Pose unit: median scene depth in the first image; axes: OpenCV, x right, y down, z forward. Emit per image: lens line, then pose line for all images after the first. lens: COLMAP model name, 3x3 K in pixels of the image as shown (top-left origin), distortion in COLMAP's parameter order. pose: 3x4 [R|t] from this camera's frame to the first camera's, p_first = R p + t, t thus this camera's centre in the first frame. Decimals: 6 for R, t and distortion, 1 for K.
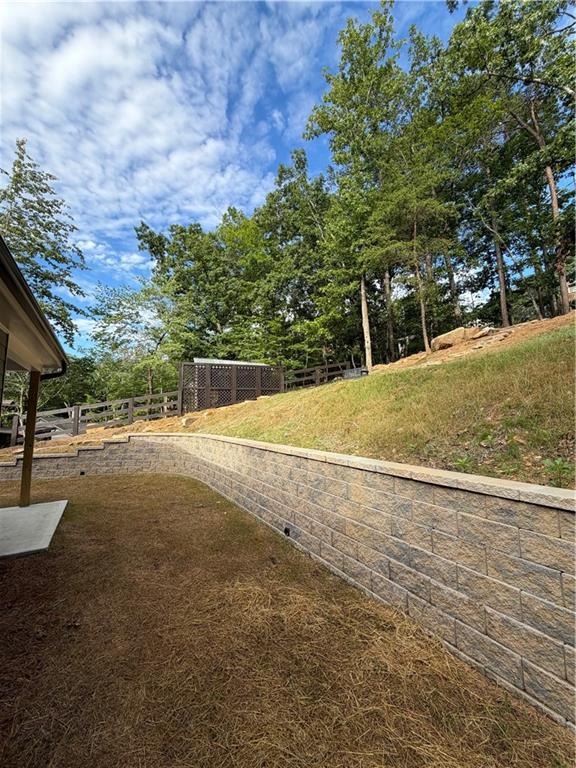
lens RADIAL K [[307.2, 0, 286.0], [0, 307.2, 382.9], [0, 0, 1]] dist [0.001351, -0.000077]
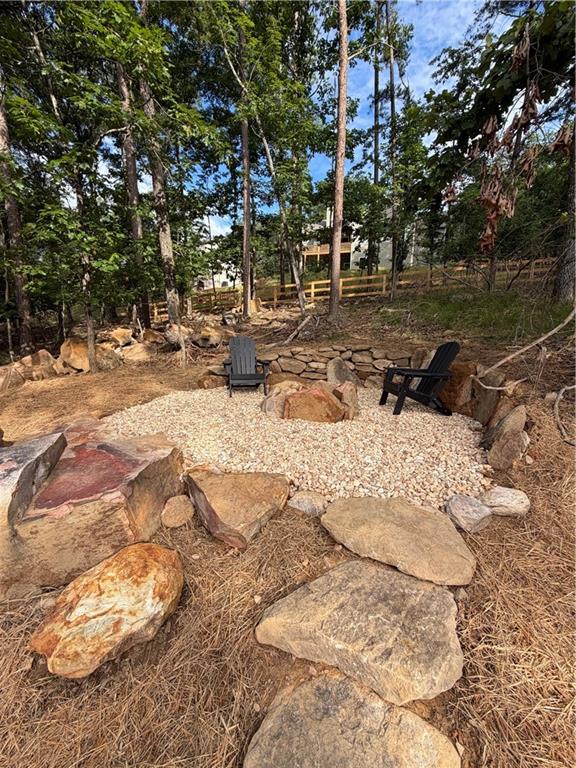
lens RADIAL K [[307.2, 0, 292.2], [0, 307.2, 381.7], [0, 0, 1]] dist [0.001351, -0.000077]
pose [[0.706688, -0.081569, 0.702808, 0.320080], [-0.105201, 0.970176, 0.218382, -0.149846], [-0.699661, -0.228264, 0.677031, 0.461811]]
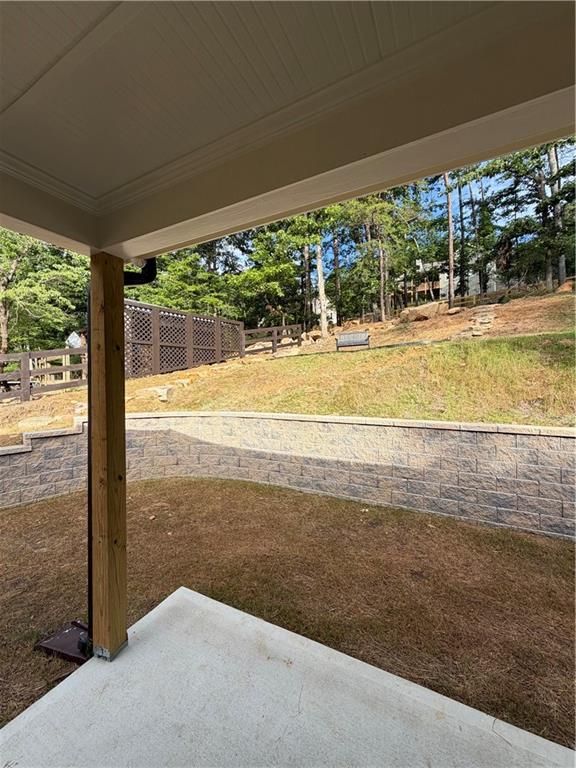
lens RADIAL K [[307.2, 0, 288.8], [0, 307.2, 384.2], [0, 0, 1]] dist [0.001351, -0.000077]
pose [[0.855753, -0.003151, 0.517375, -0.235561], [-0.053517, 0.994079, 0.094572, 0.016806], [-0.514609, -0.108619, 0.850517, 0.173823]]
